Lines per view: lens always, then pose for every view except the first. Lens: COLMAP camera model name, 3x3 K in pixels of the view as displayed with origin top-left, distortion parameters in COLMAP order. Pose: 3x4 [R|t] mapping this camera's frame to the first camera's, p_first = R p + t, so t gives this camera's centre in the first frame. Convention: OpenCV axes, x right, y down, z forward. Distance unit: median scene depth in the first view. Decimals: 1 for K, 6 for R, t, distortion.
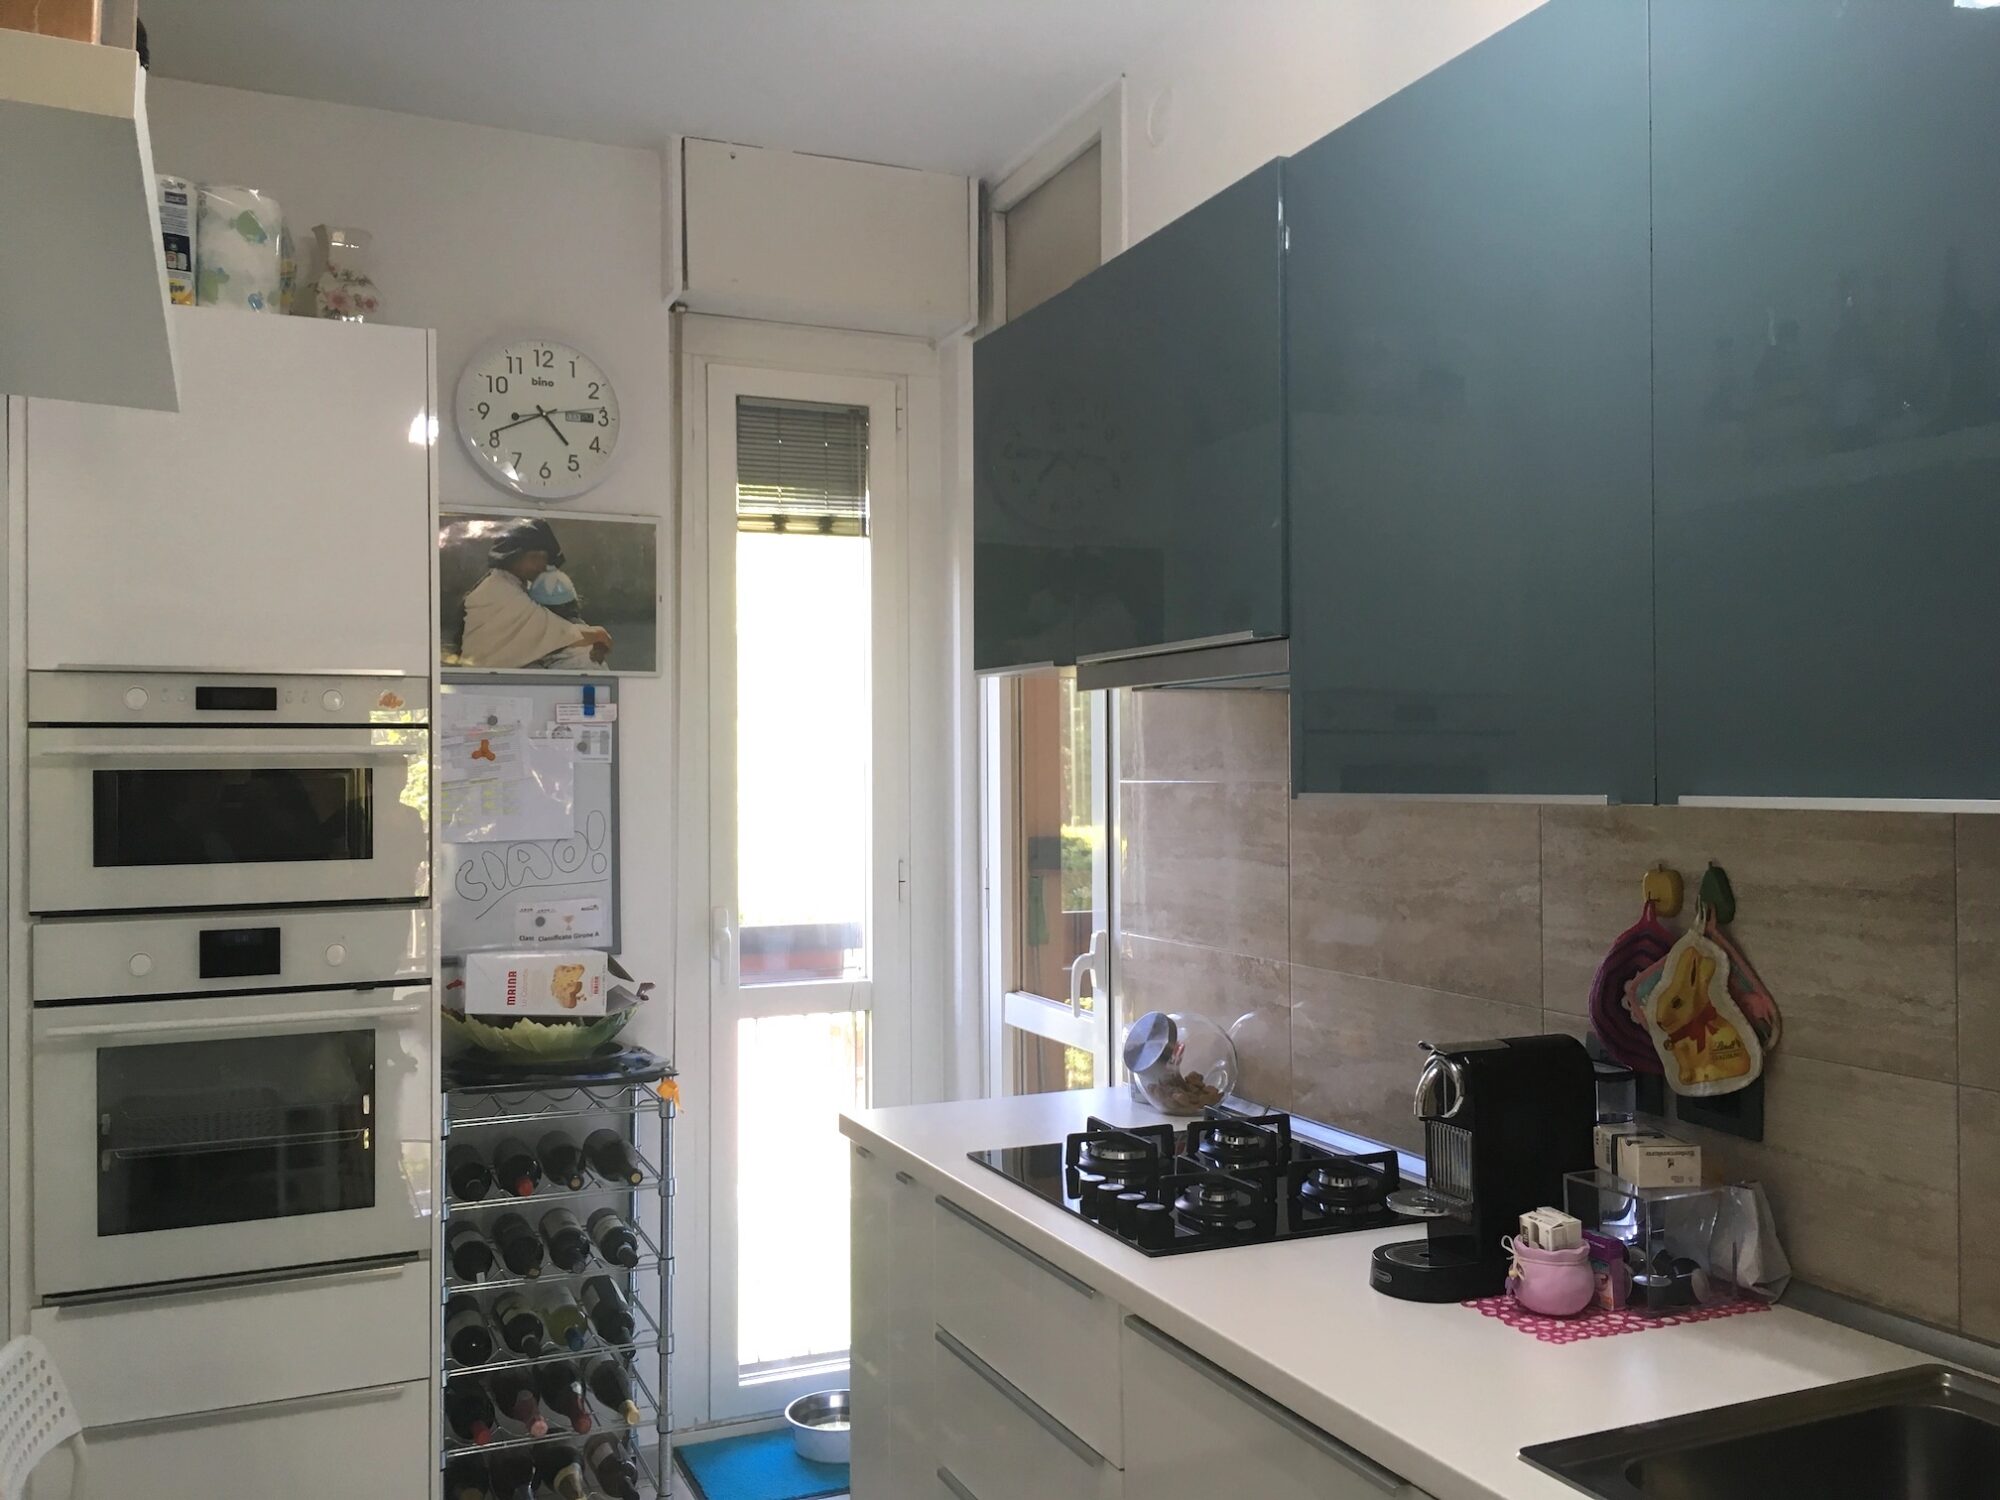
lens RADIAL K [[1706.6, 0, 995.9], [0, 1706.6, 754.0], [0, 0, 1]] dist [0.081616, -0.119162]
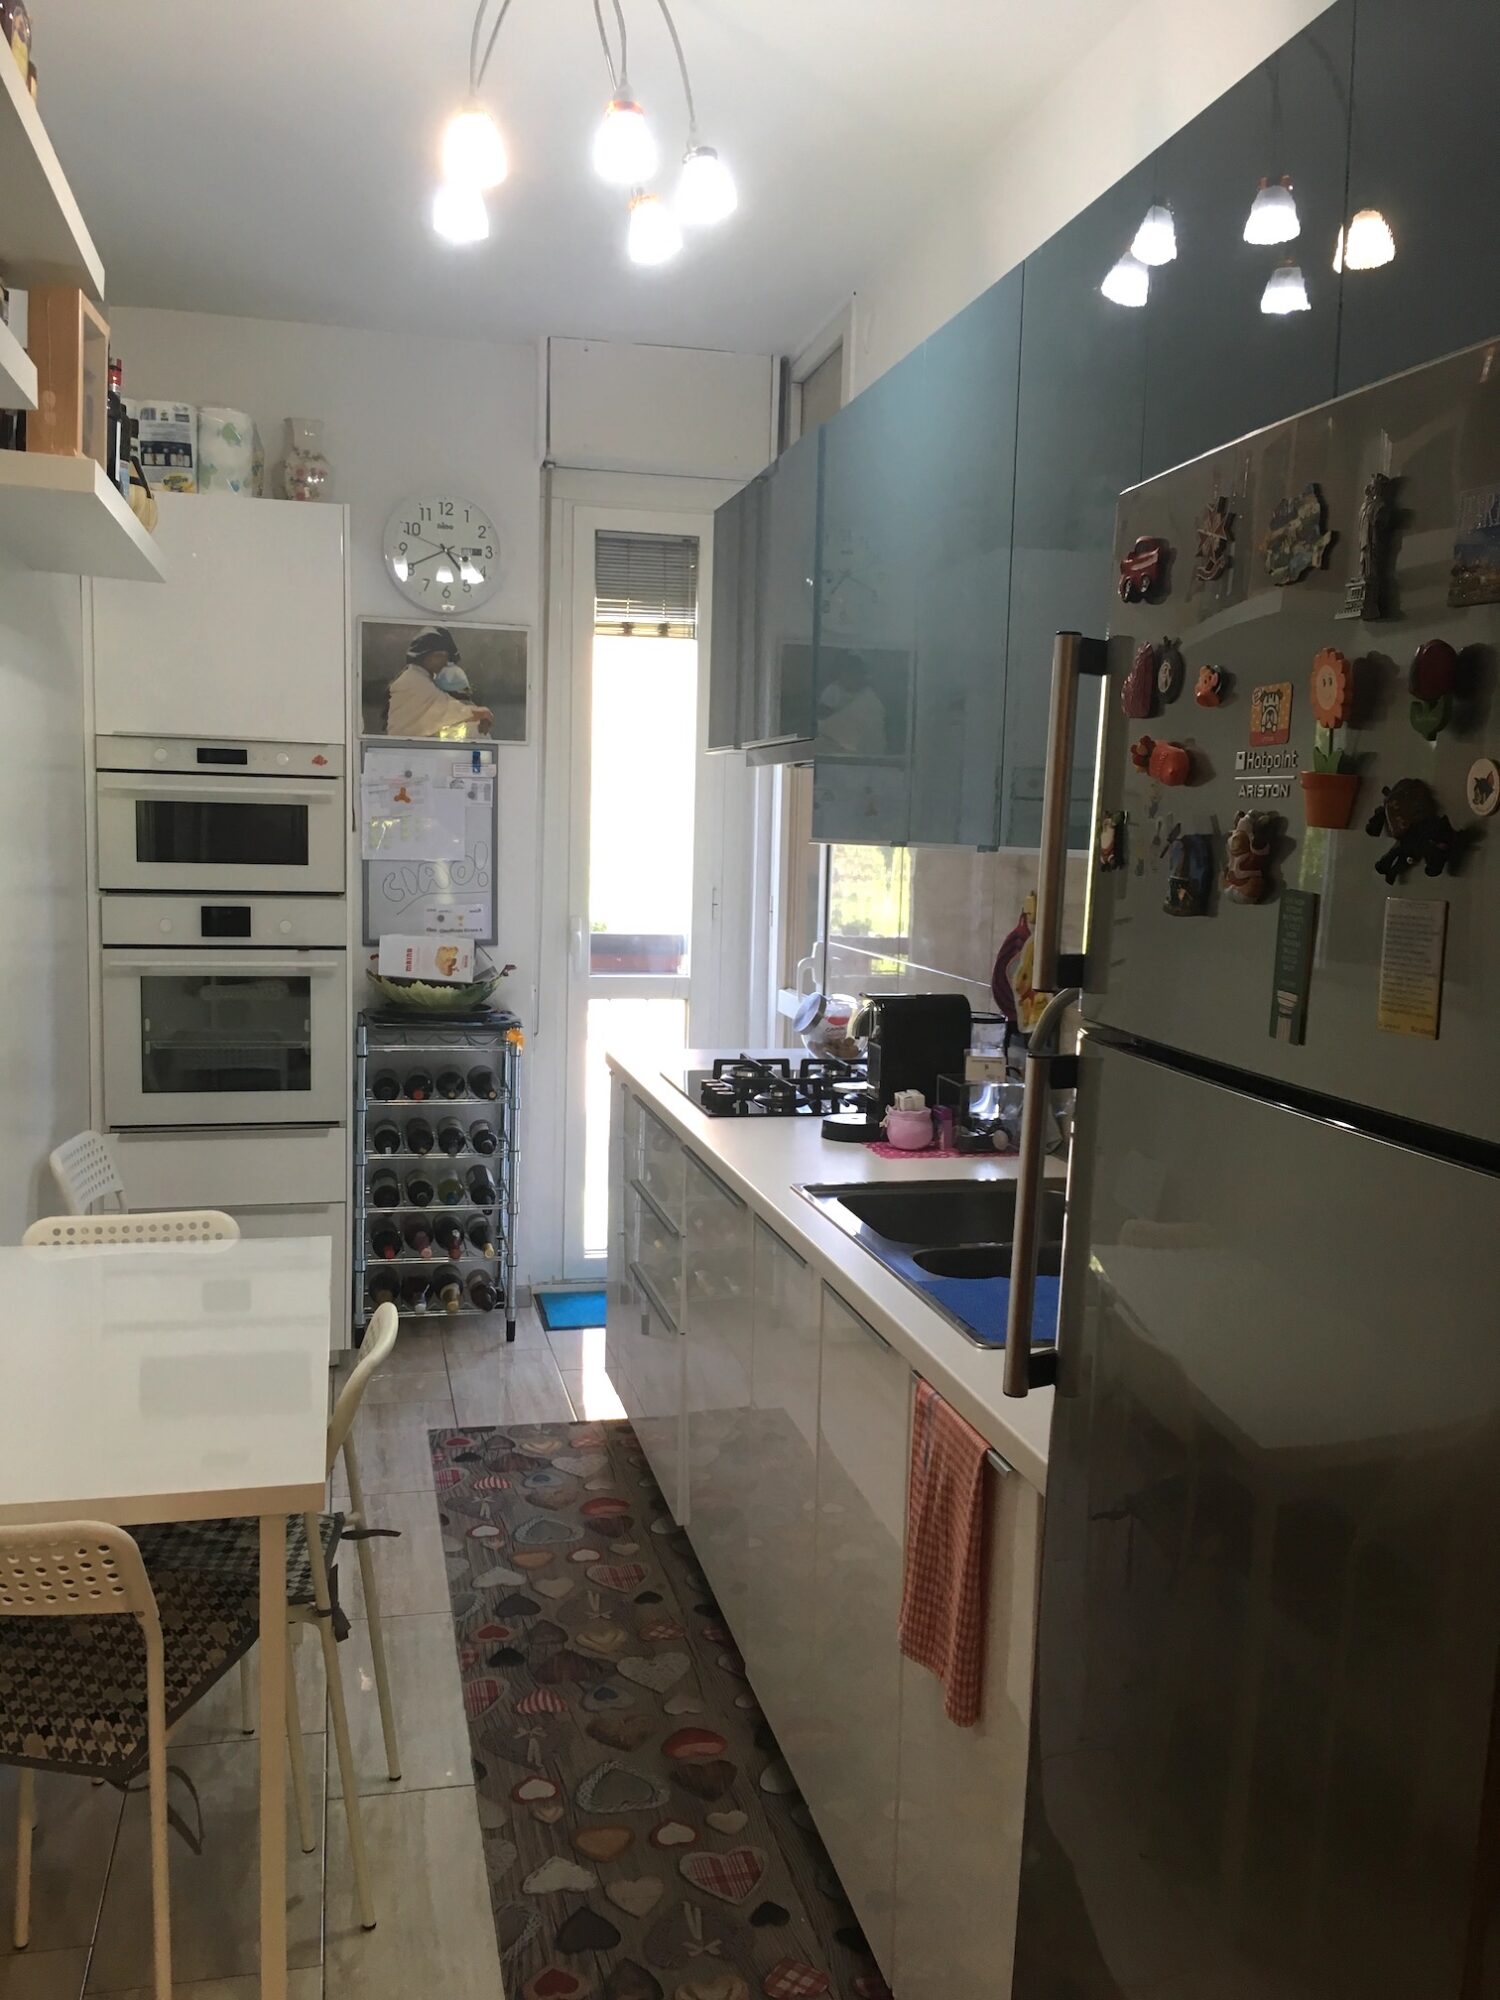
lens RADIAL K [[1706.6, 0, 746.8], [0, 1706.6, 1008.4], [0, 0, 1]] dist [0.081616, -0.119162]
pose [[0.982626, 0.051597, -0.178282, 0.290454], [-0.030399, 0.992350, 0.119651, -0.006600], [0.183092, -0.112153, 0.976678, -0.416242]]
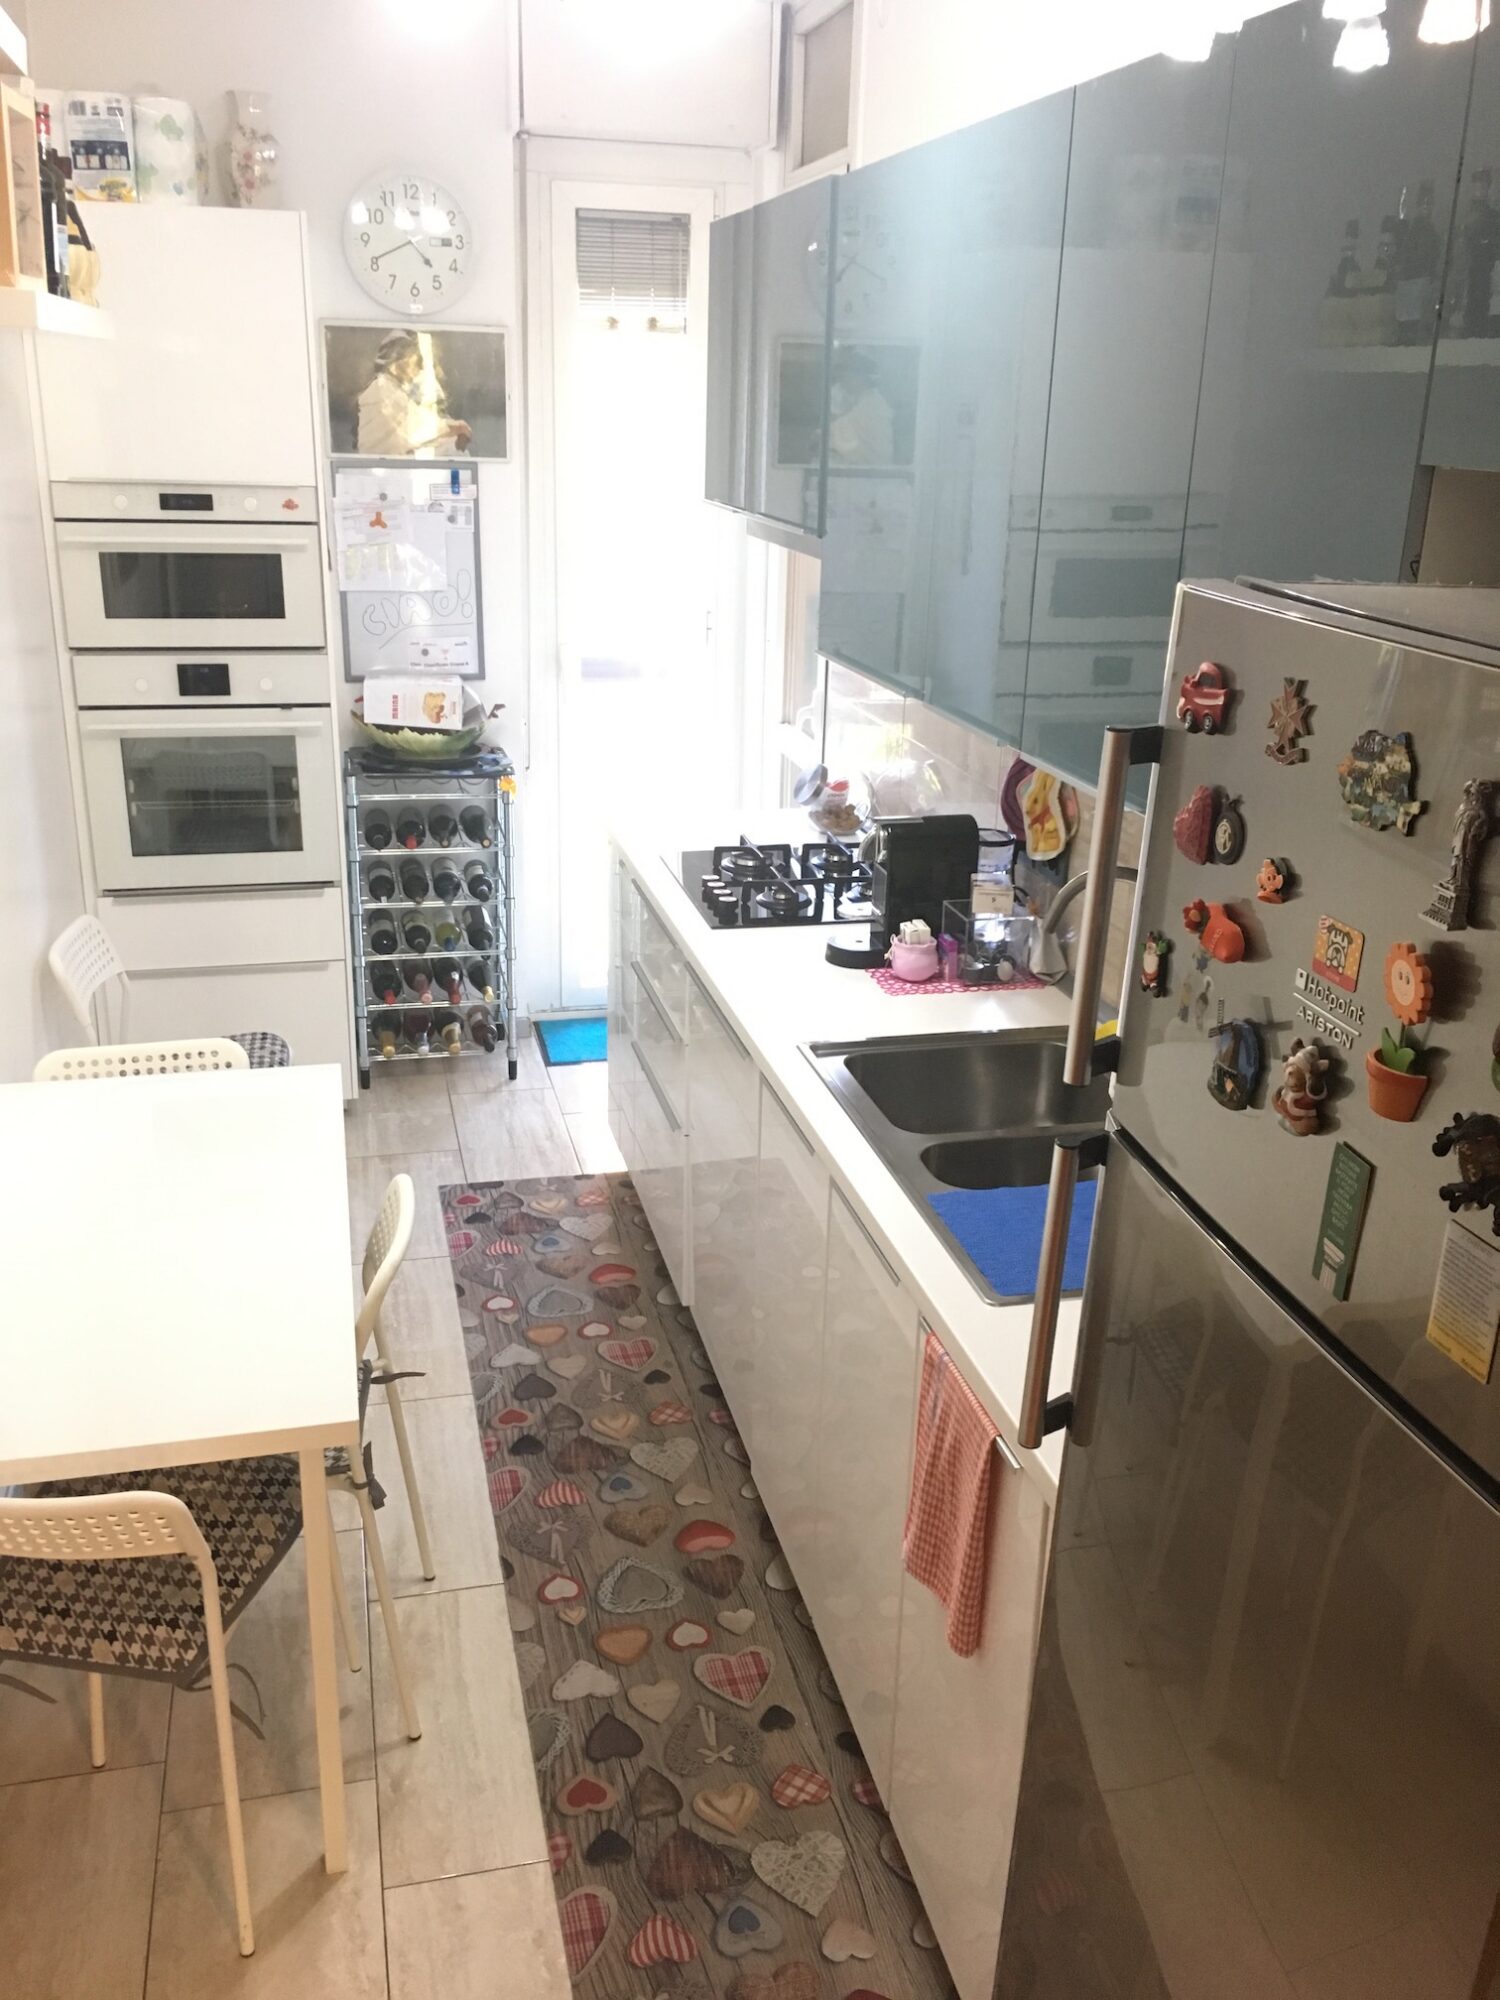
lens RADIAL K [[1706.6, 0, 741.2], [0, 1706.6, 1006.1], [0, 0, 1]] dist [0.081616, -0.119162]
pose [[0.983688, 0.089656, -0.155950, 0.266280], [-0.030474, 0.937470, 0.346729, -0.144912], [0.177284, -0.336321, 0.924910, -0.375507]]
